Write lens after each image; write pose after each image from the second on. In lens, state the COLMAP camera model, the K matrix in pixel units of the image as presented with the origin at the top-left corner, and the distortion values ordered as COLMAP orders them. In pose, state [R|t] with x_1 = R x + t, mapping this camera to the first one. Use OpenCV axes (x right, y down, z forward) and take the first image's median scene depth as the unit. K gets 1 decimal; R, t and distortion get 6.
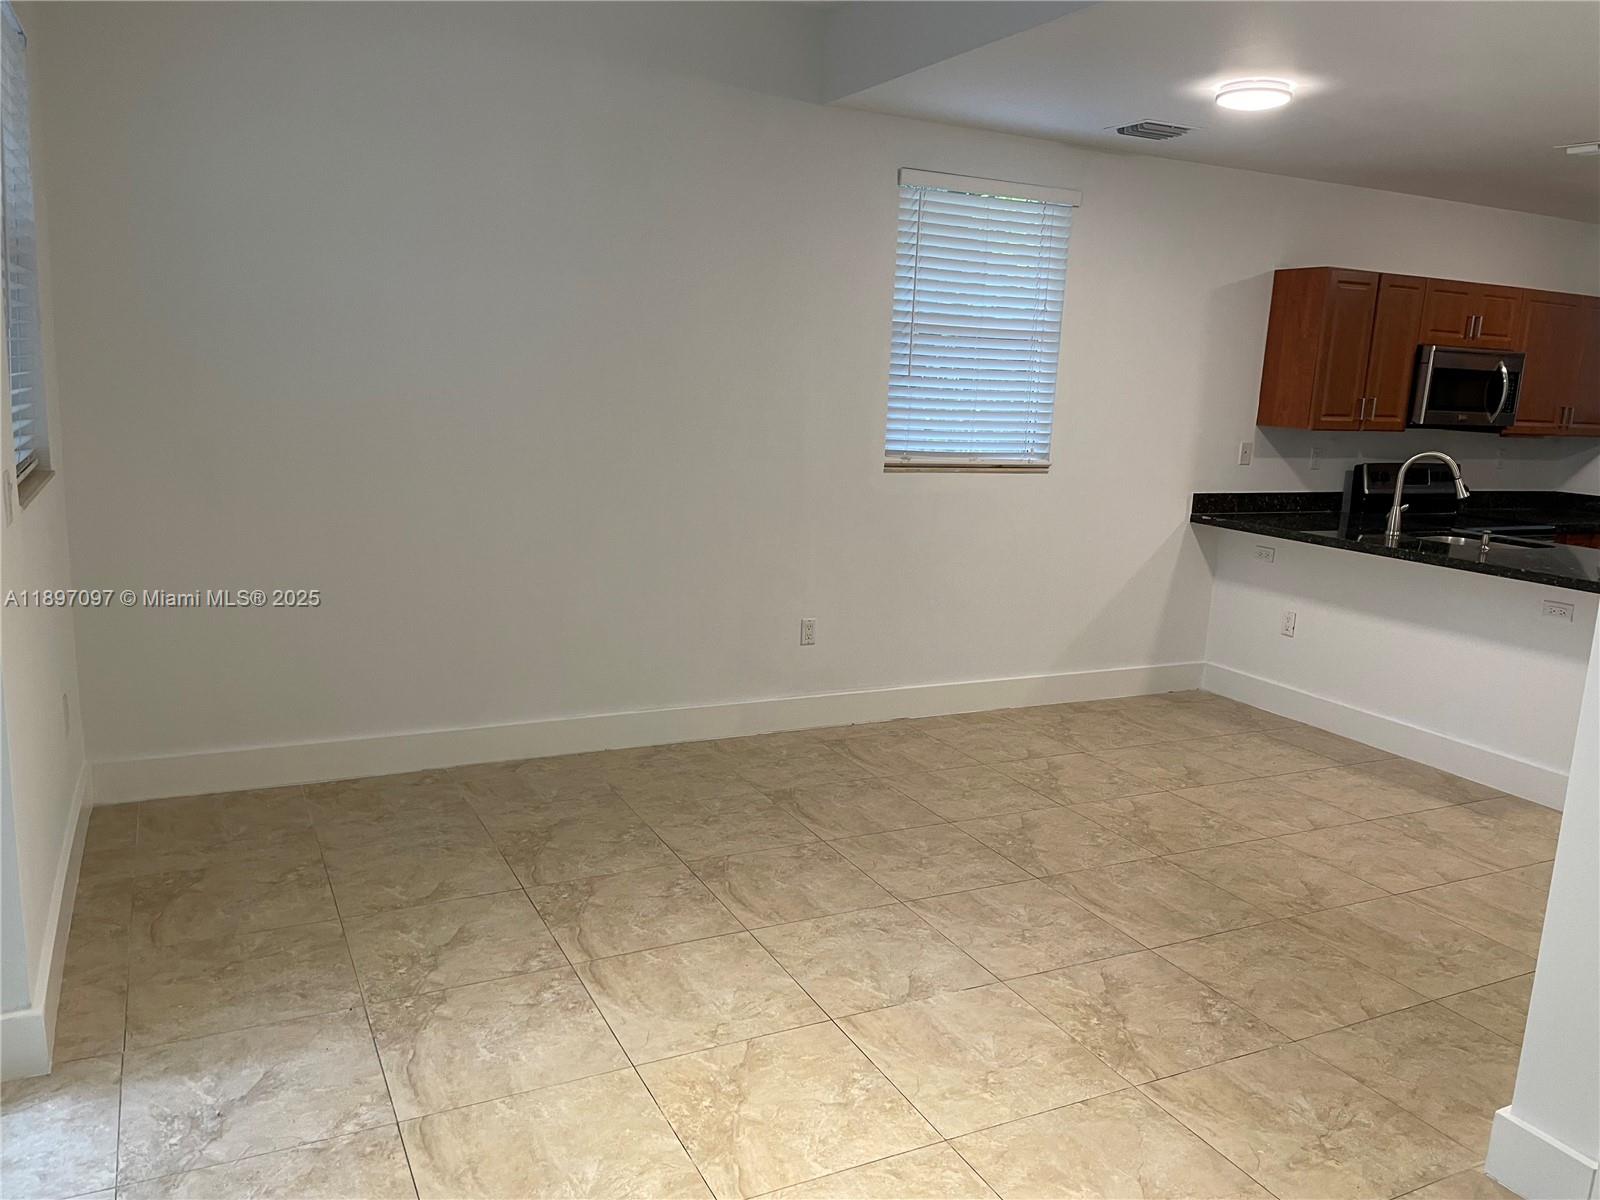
lens RADIAL K [[1212.1, 0, 806.7], [0, 1212.1, 605.9], [0, 0, 1]] dist [0.096290, -0.126603]
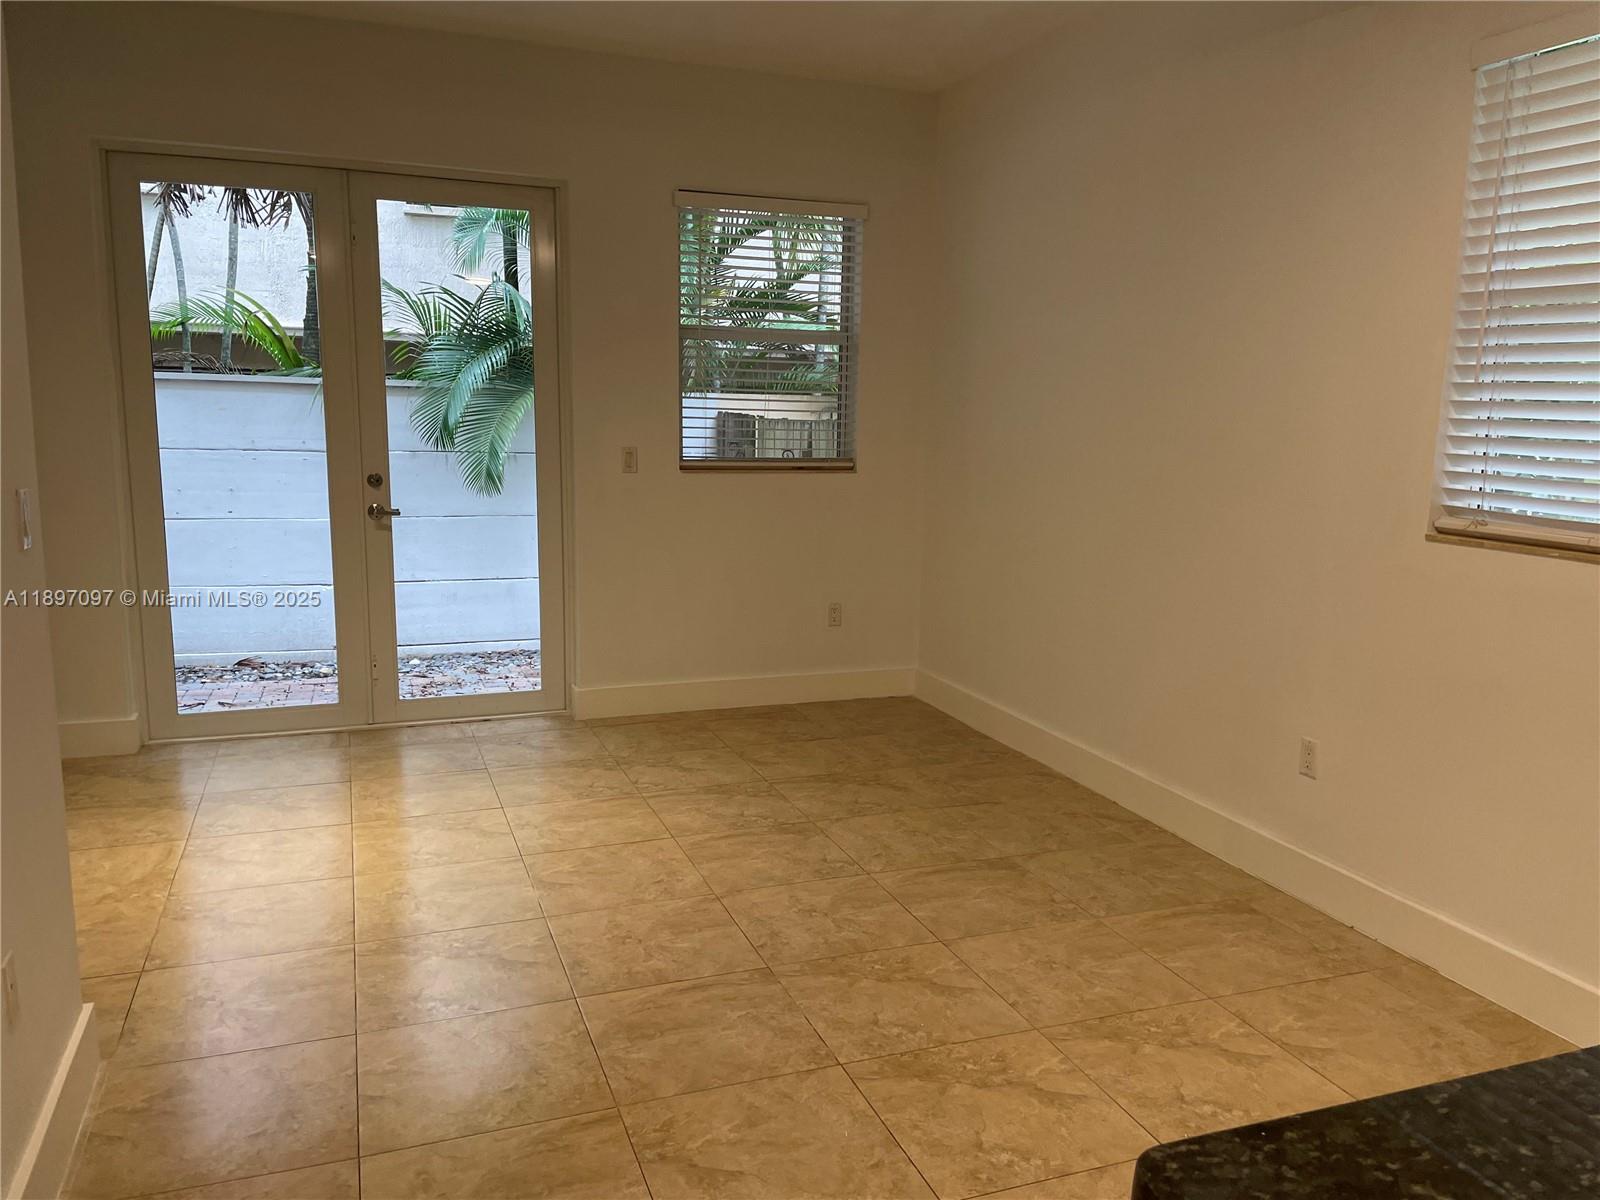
lens RADIAL K [[1212.1, 0, 806.7], [0, 1212.1, 605.9], [0, 0, 1]] dist [0.096290, -0.126603]
pose [[-0.110054, 0.115482, -0.987194, 0.786976], [-0.211768, 0.967697, 0.136810, -0.107376], [0.971104, 0.224113, -0.082043, 0.836617]]
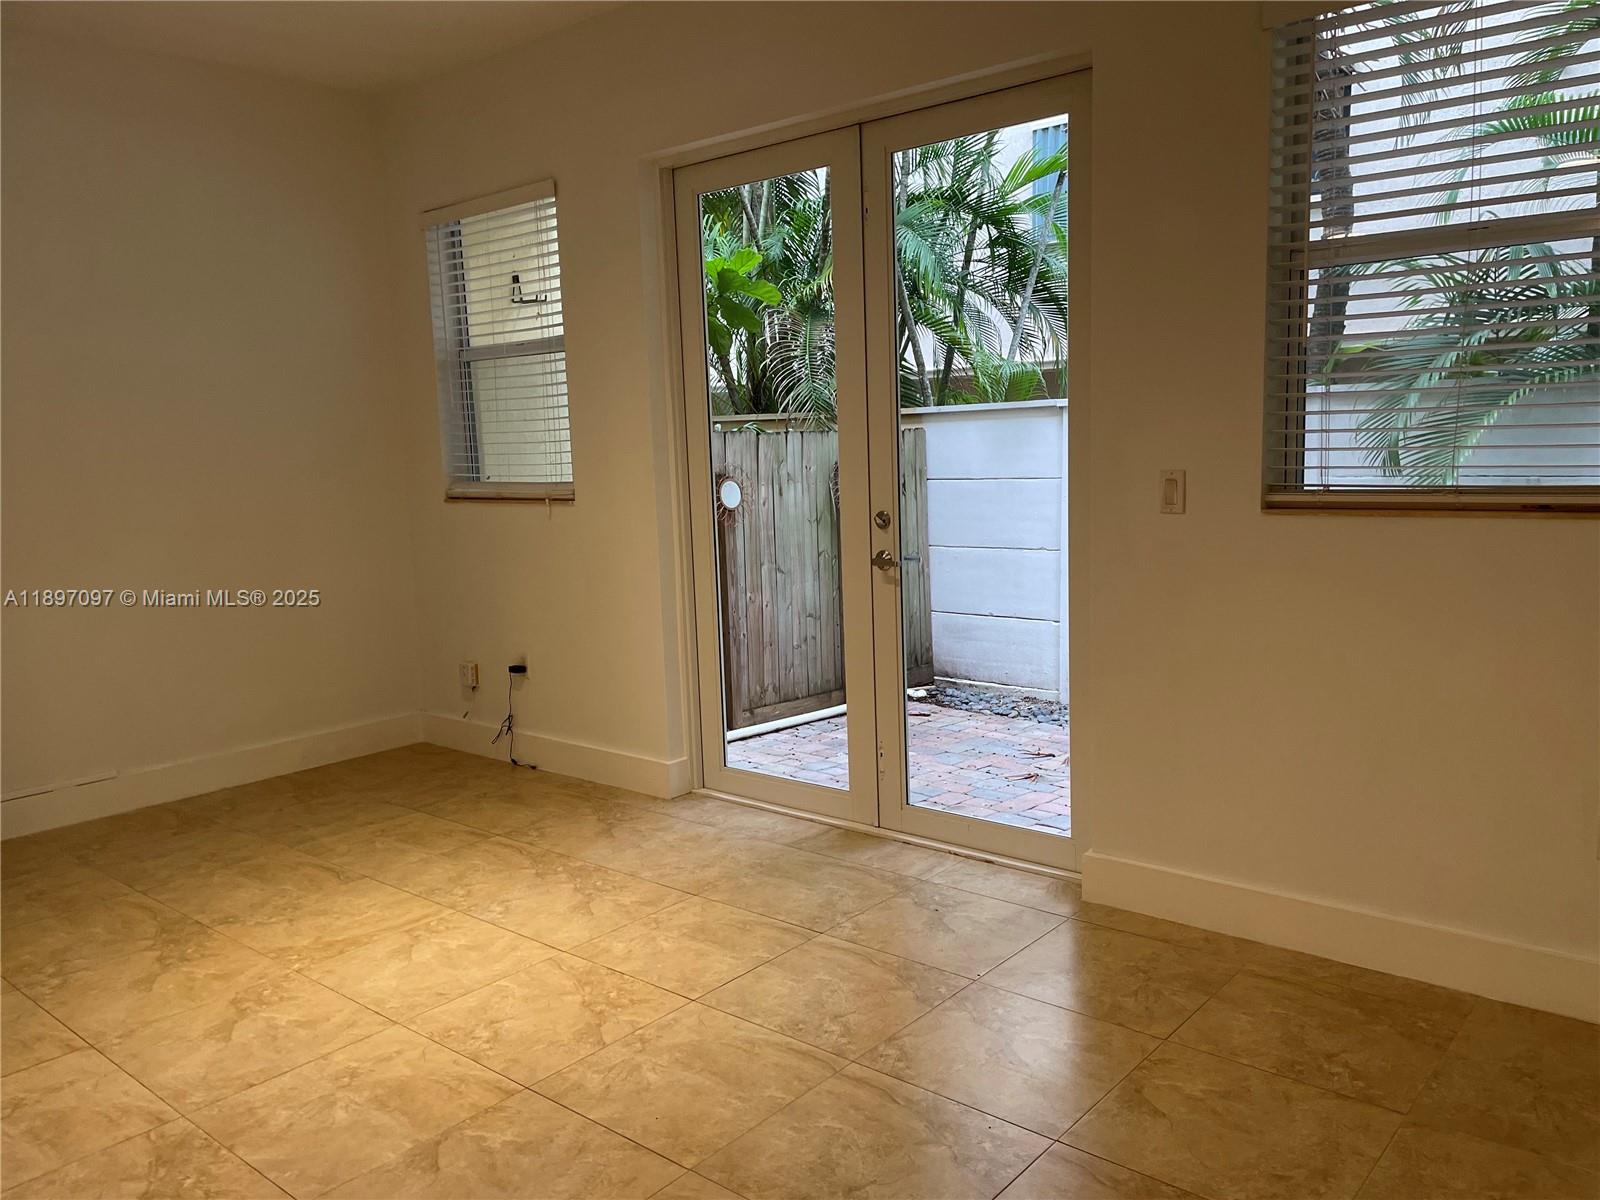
lens RADIAL K [[1212.1, 0, 806.7], [0, 1212.1, 605.9], [0, 0, 1]] dist [0.096290, -0.126603]
pose [[-0.920307, 0.037966, -0.389351, 0.103963], [-0.083225, 0.953494, 0.289694, -0.167889], [0.382242, 0.299011, -0.874347, 1.086508]]
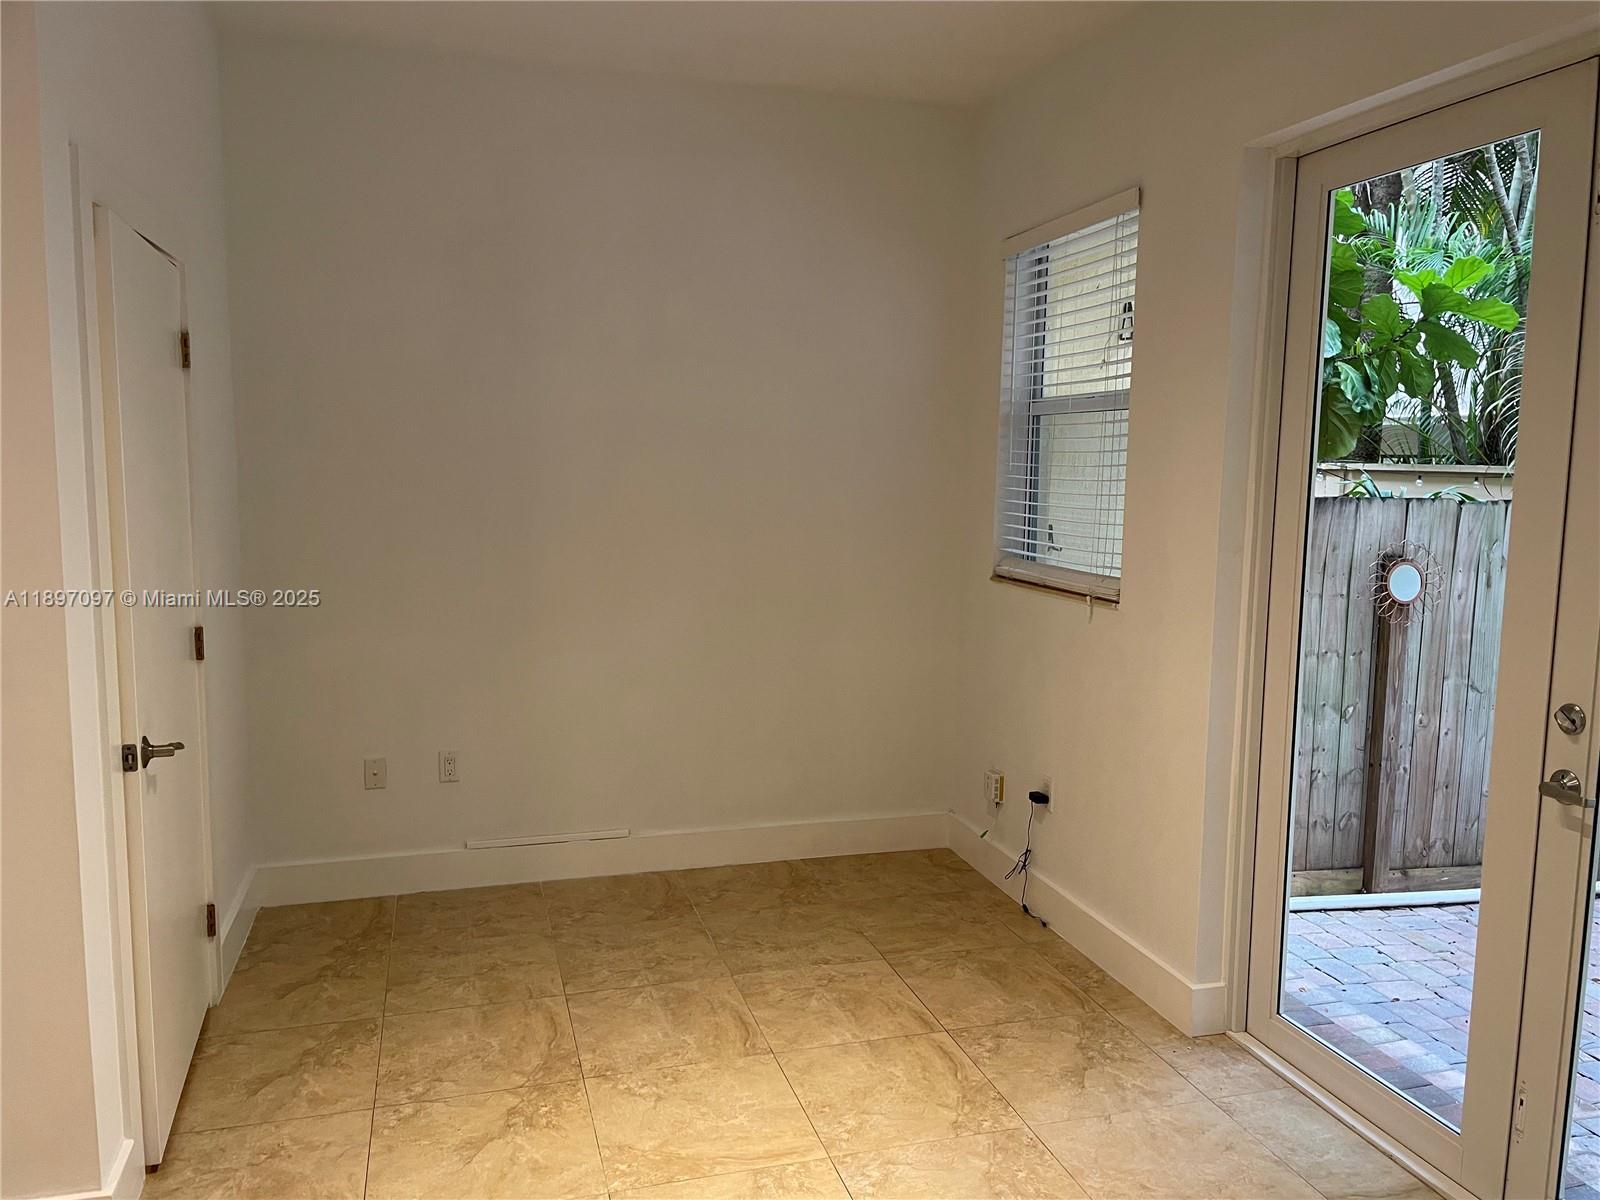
lens RADIAL K [[1212.1, 0, 806.7], [0, 1212.1, 605.9], [0, 0, 1]] dist [0.096290, -0.126603]
pose [[-0.983086, -0.079592, 0.164946, -0.051970], [-0.025005, 0.950528, 0.309630, -0.176261], [-0.181430, 0.300269, -0.936441, 0.860196]]
